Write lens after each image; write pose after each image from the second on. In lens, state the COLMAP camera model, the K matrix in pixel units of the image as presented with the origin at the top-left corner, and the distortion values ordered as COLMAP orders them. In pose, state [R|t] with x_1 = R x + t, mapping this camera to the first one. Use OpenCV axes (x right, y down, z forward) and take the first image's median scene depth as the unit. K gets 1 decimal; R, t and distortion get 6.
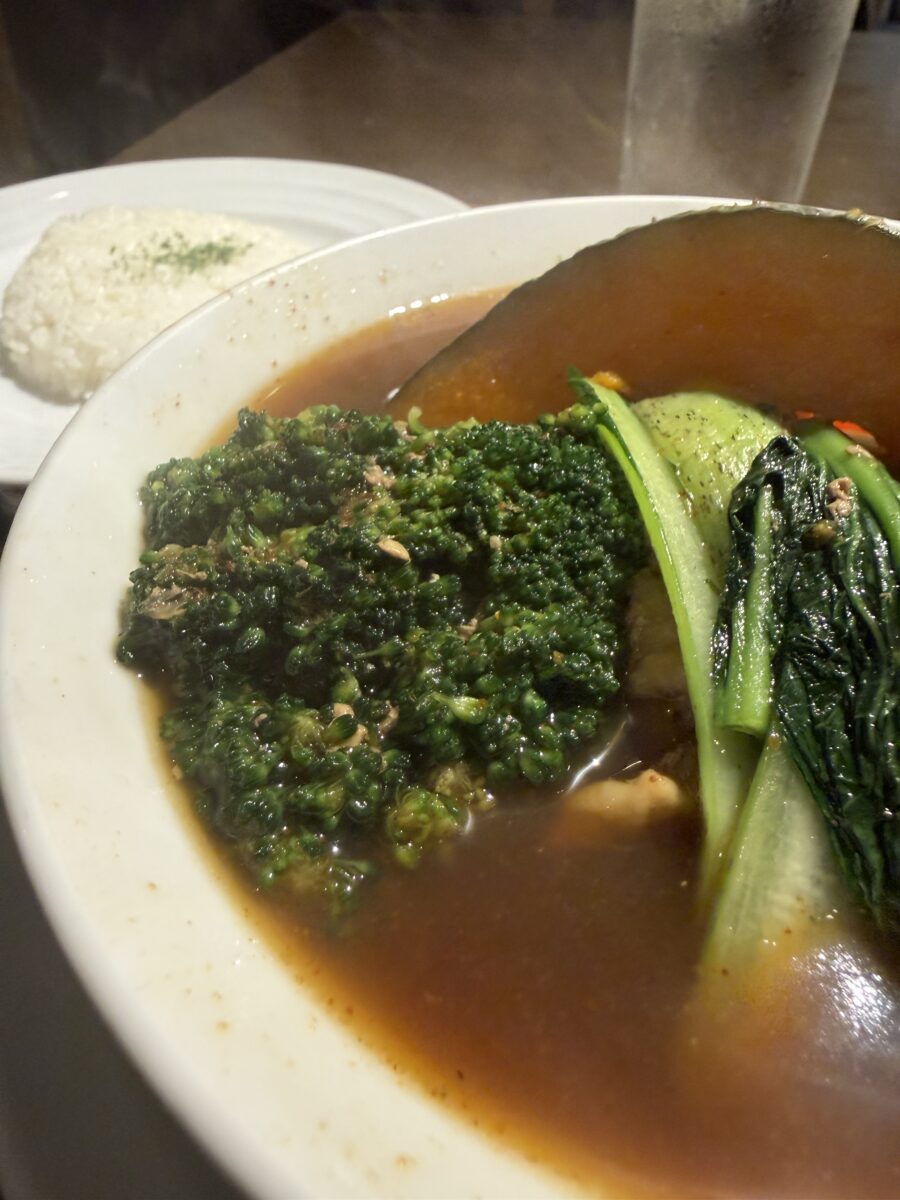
lens RADIAL K [[854.9, 0, 451.4], [0, 854.9, 510.2], [0, 0, 1]] dist [0.010035, -0.005968]
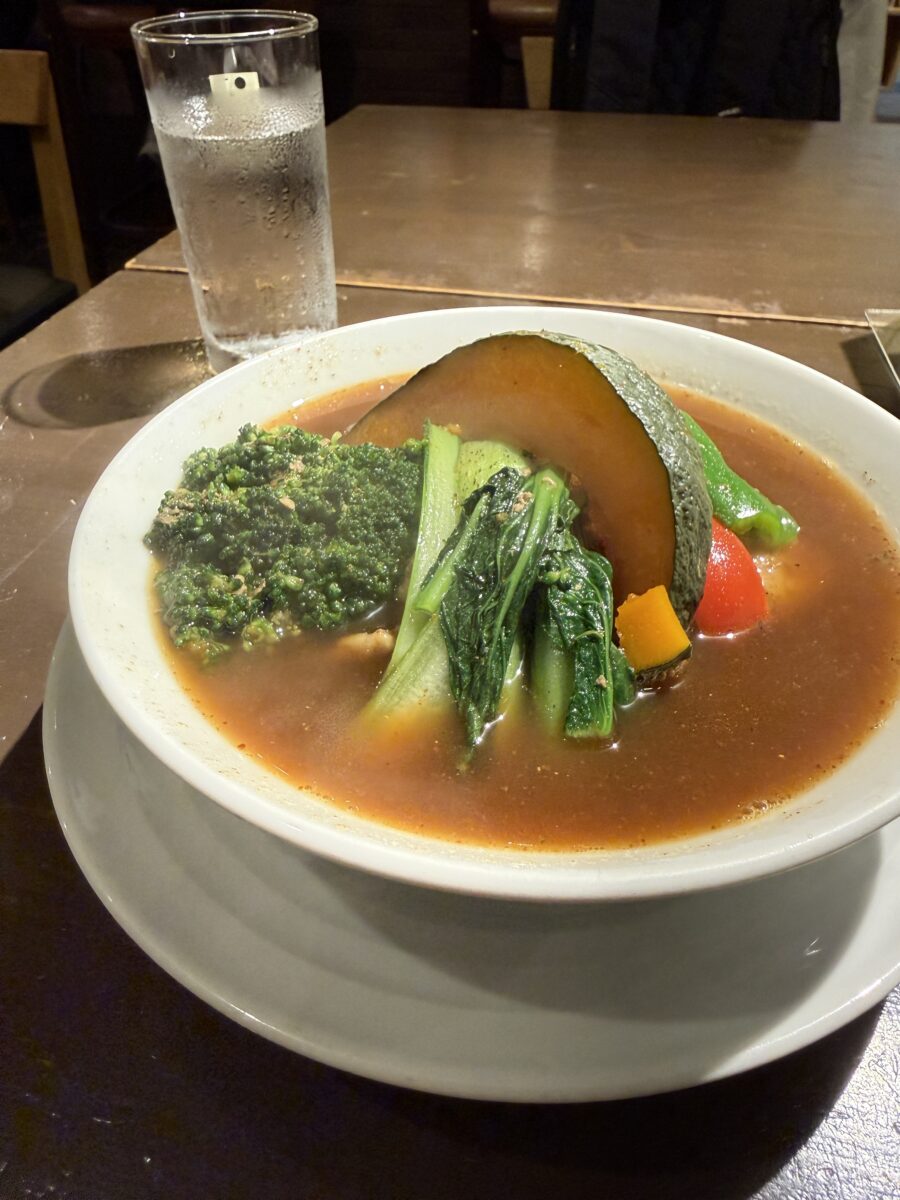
lens RADIAL K [[865.8, 0, 450.5], [0, 865.8, 519.4], [0, 0, 1]] dist [-0.002883, -0.029468]
pose [[0.973506, 0.124691, -0.191674, 0.659224], [-0.134301, 0.990214, -0.037939, 0.107302], [0.185068, 0.062676, 0.980725, -0.790900]]
